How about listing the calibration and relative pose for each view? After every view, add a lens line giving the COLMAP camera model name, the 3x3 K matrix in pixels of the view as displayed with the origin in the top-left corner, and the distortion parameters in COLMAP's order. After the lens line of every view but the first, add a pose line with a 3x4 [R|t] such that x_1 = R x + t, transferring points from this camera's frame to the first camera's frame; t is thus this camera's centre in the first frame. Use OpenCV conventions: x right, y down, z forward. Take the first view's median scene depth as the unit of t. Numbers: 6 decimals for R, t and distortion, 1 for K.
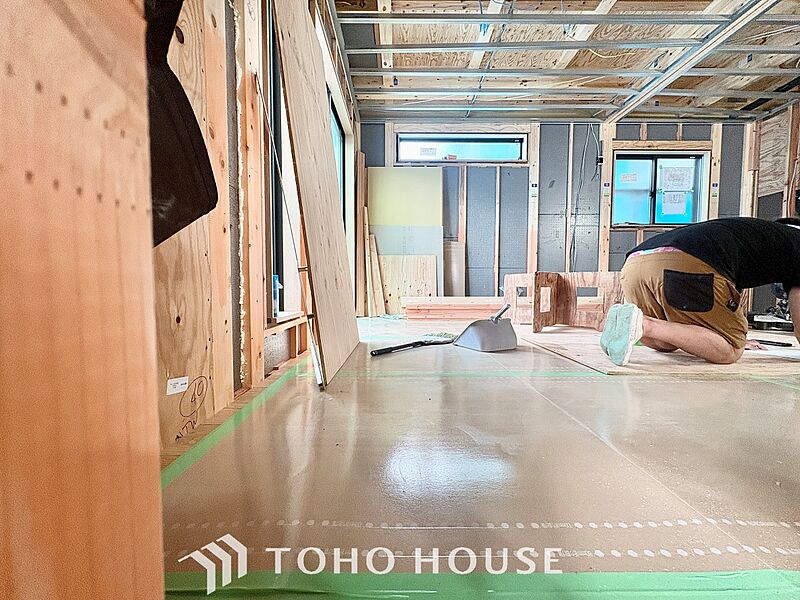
lens RADIAL K [[319.3, 0, 398.9], [0, 319.3, 300.5], [0, 0, 1]] dist [0.000025, 0.000126]
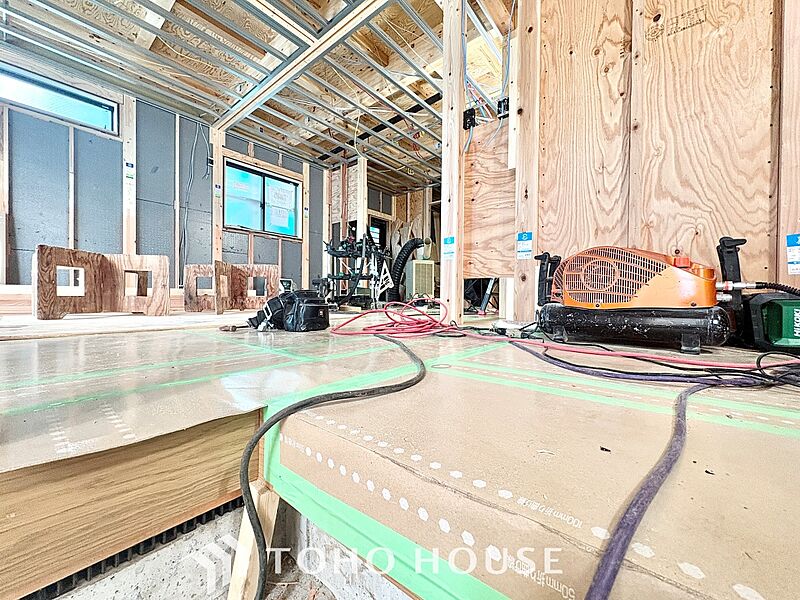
lens RADIAL K [[319.3, 0, 398.9], [0, 319.3, 300.5], [0, 0, 1]] dist [0.000025, 0.000126]
pose [[0.641323, -0.003280, 0.767264, 0.222046], [0.028149, 0.999418, -0.019256, 0.053733], [-0.766754, 0.033947, 0.641043, -0.129140]]
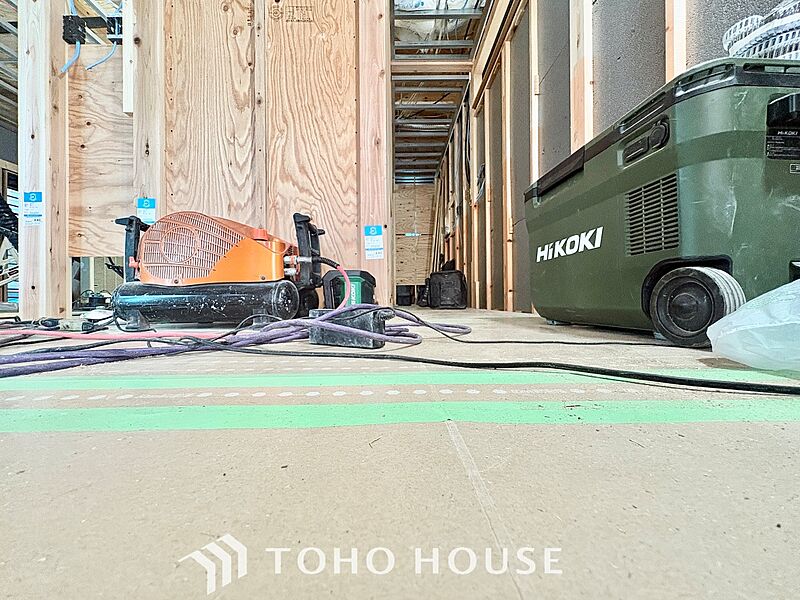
lens RADIAL K [[319.3, 0, 398.9], [0, 319.3, 300.5], [0, 0, 1]] dist [0.000025, 0.000126]
pose [[-0.010125, 0.001419, 0.999948, 0.523187], [0.054027, 0.998539, -0.000870, 0.134074], [-0.998488, 0.054015, -0.010187, -0.465324]]
